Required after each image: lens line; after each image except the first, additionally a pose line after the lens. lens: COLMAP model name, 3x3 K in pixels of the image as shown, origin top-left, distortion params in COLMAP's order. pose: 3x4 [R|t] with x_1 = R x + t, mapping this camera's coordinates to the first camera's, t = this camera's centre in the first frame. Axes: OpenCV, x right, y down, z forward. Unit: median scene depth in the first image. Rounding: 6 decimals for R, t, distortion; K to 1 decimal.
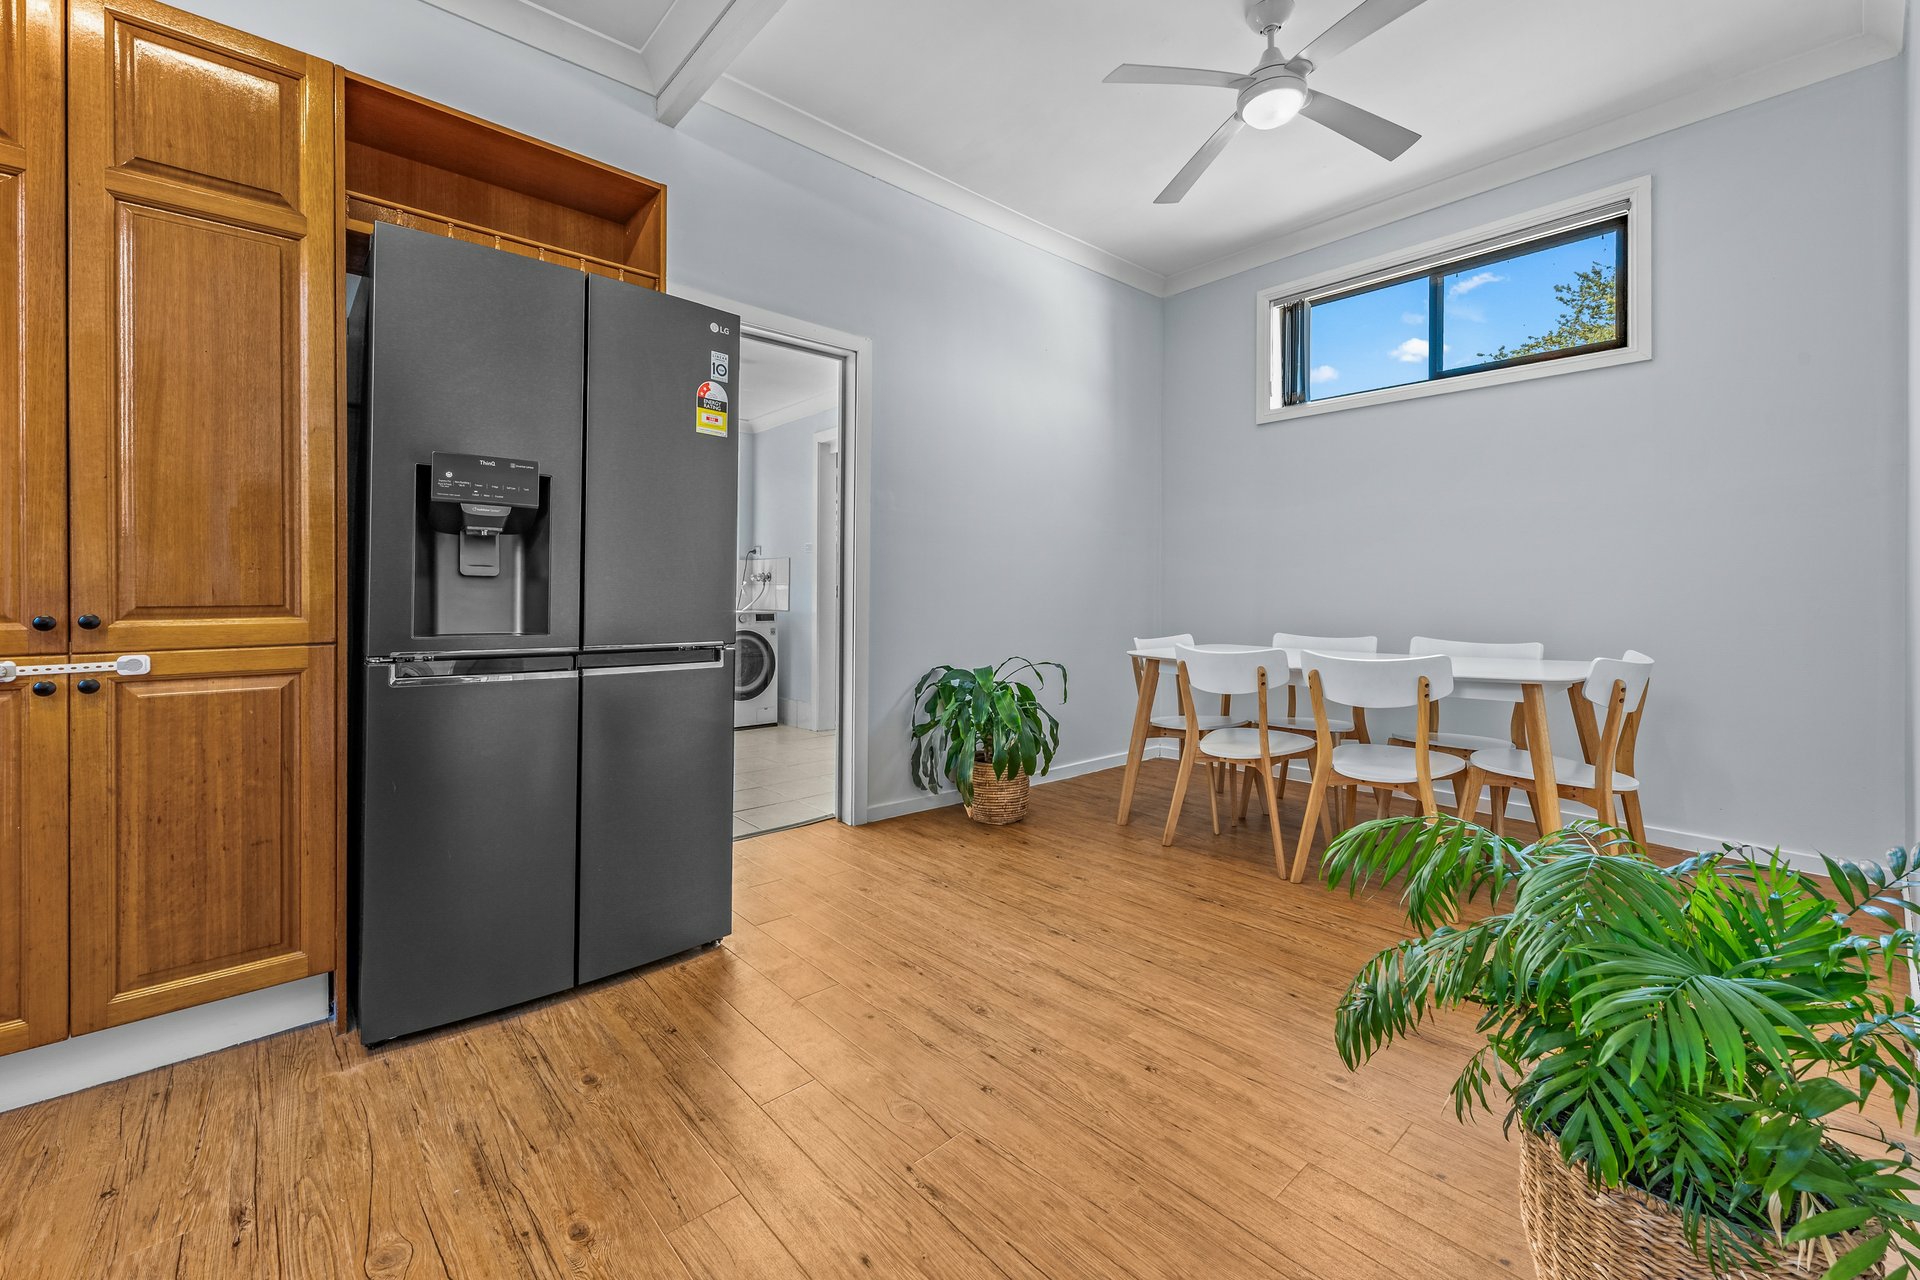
lens RADIAL K [[781.4, 0, 945.3], [0, 781.4, 596.8], [0, 0, 1]] dist [-0.000146, 0.001081]
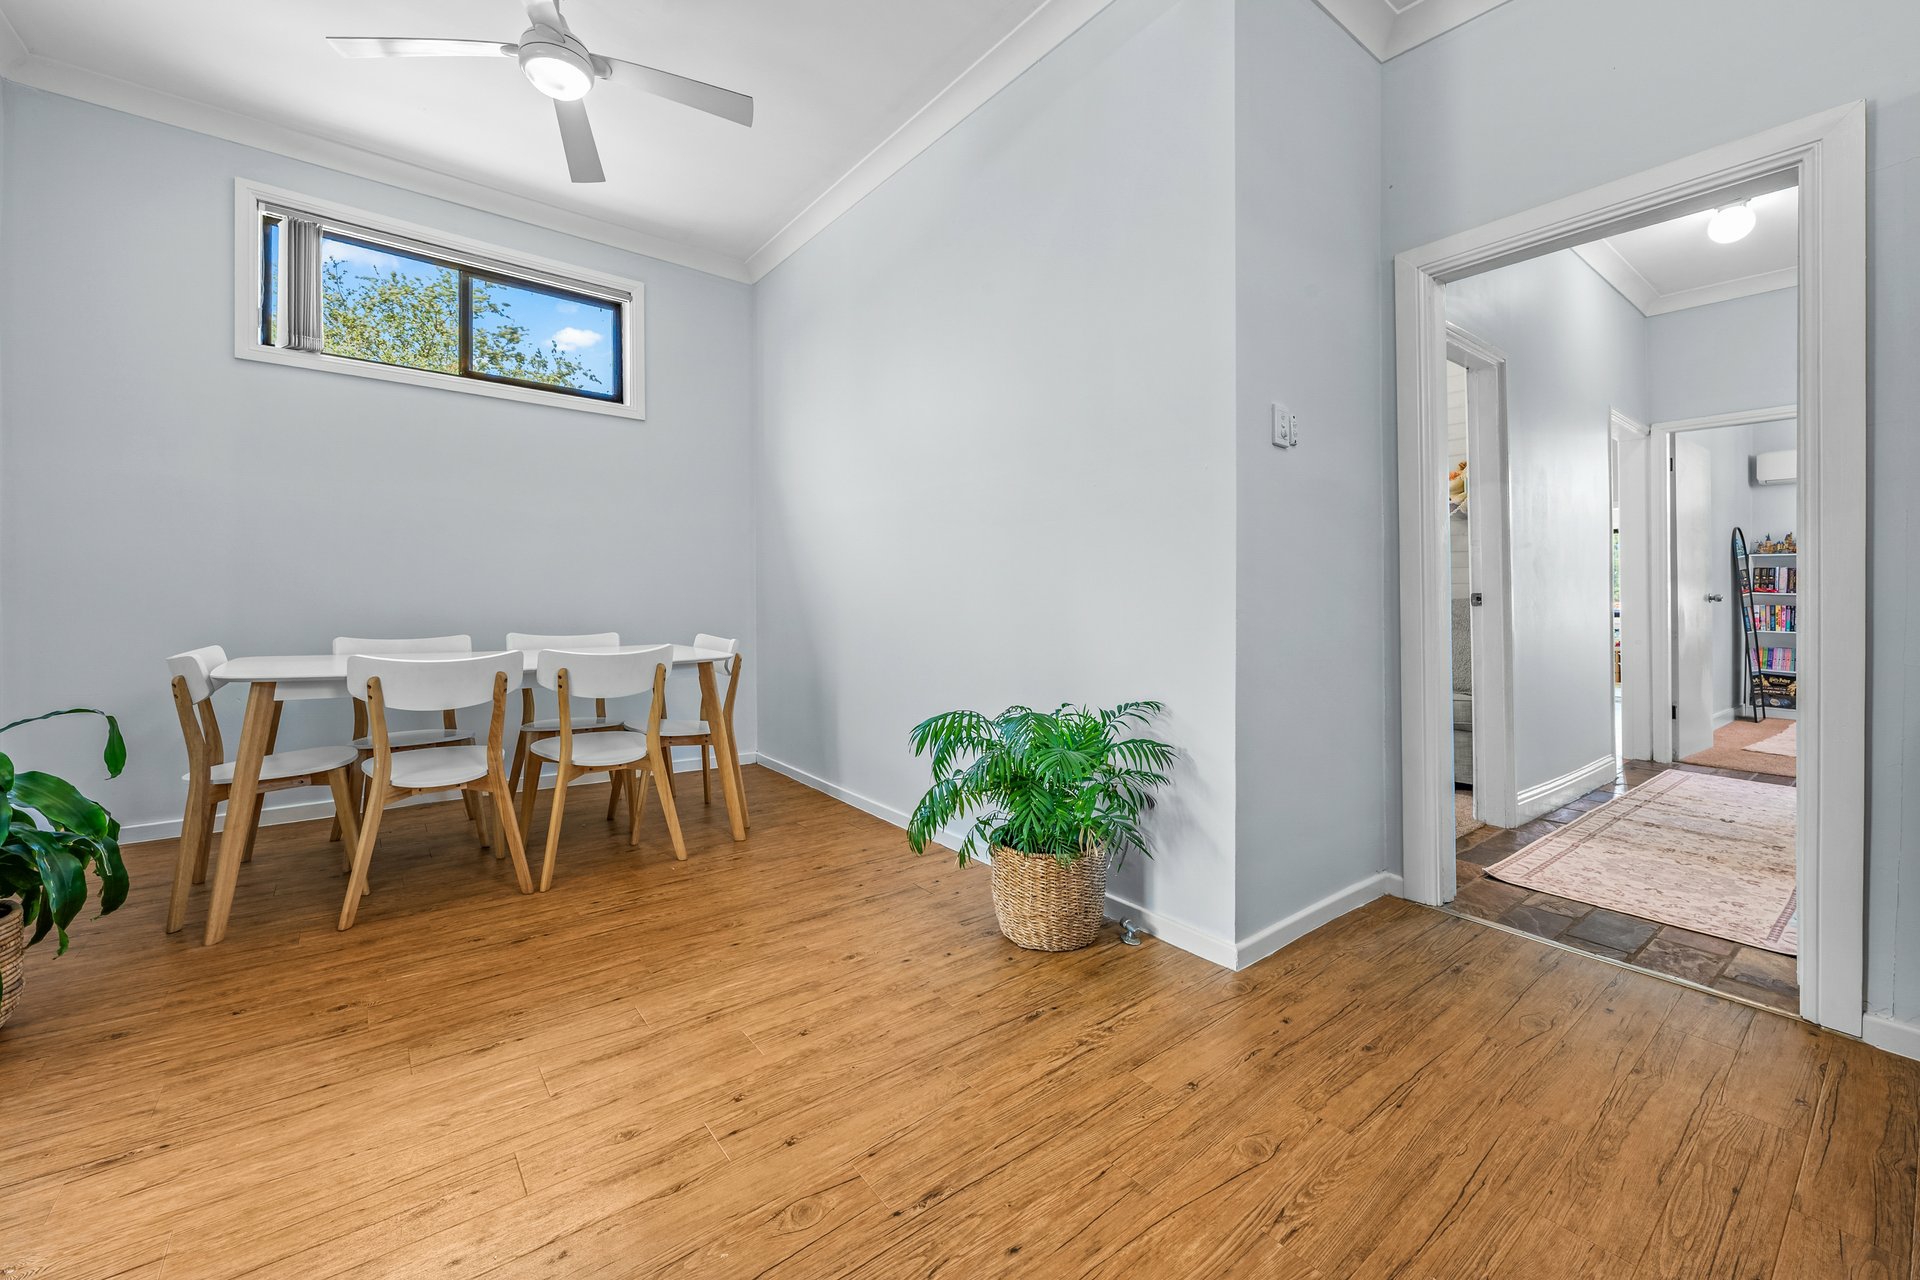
lens RADIAL K [[781.4, 0, 952.8], [0, 781.4, 603.6], [0, 0, 1]] dist [-0.000146, 0.001081]
pose [[0.055064, -0.005812, 0.998466, -0.489228], [-0.010473, 0.999925, 0.006398, -0.000082], [-0.998428, -0.010809, 0.054999, 0.450773]]
